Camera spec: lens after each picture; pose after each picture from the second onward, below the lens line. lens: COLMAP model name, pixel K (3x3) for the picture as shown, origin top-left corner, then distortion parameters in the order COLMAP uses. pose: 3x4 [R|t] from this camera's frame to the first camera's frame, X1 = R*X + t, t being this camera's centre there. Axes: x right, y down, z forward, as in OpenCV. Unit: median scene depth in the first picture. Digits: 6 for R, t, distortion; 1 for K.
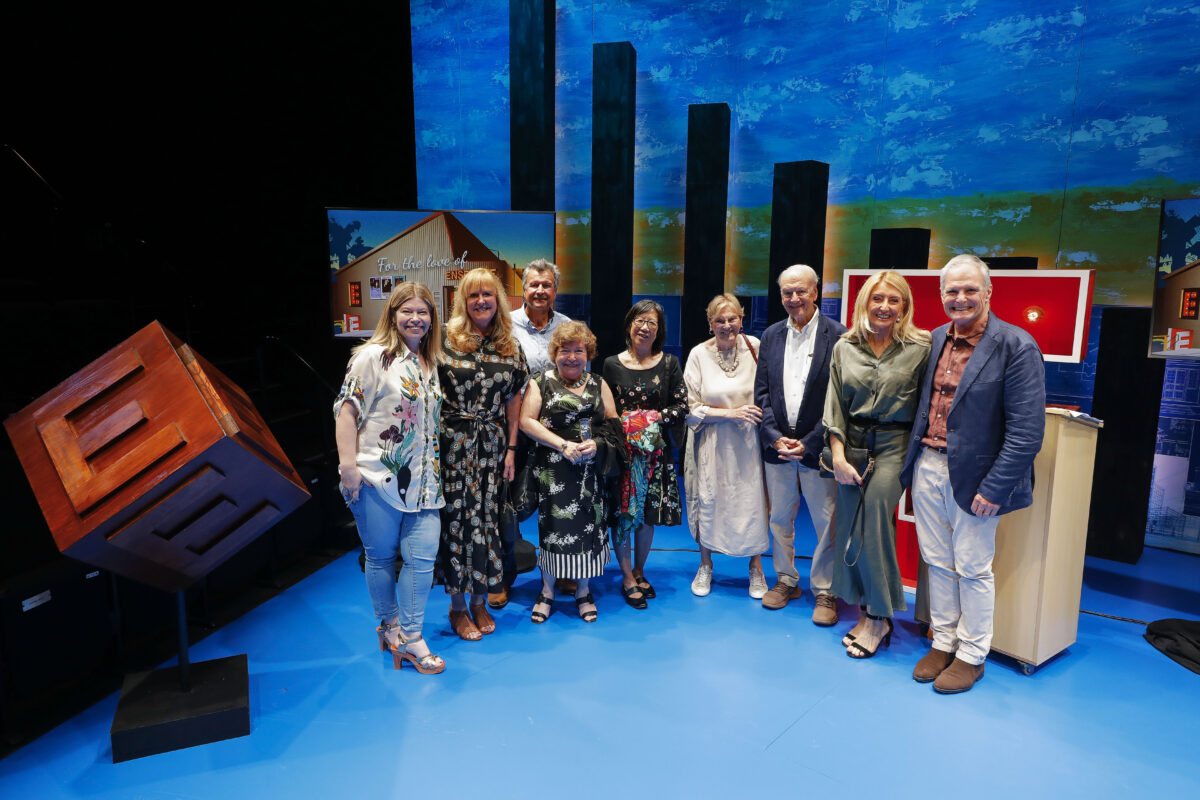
lens RADIAL K [[784.4, 0, 602.1], [0, 784.4, 394.5], [0, 0, 1]] dist [0.020209, 0.002865]
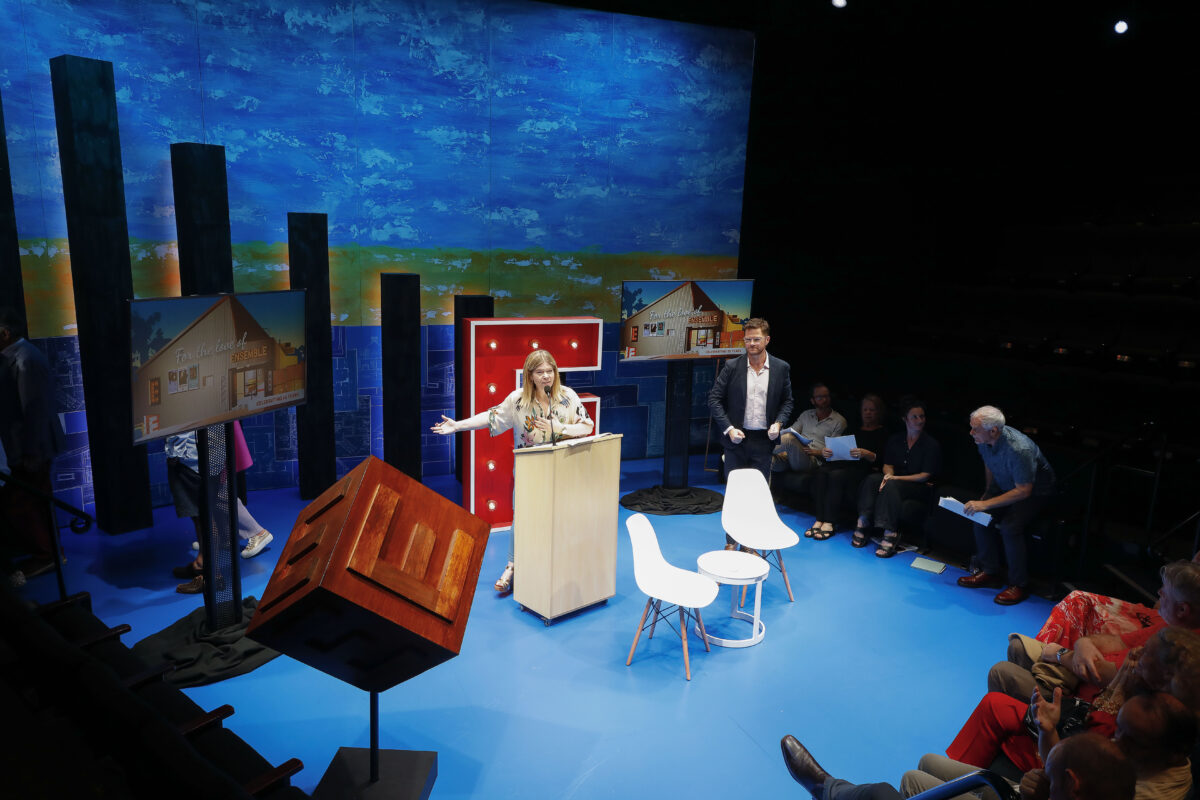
lens RADIAL K [[784.4, 0, 602.0], [0, 784.4, 402.1], [0, 0, 1]] dist [0.020209, 0.002865]
pose [[0.467791, -0.165022, 0.868297, -0.614228], [0.114168, 0.985467, 0.125783, -0.122082], [-0.876435, 0.040292, 0.479832, 0.086247]]
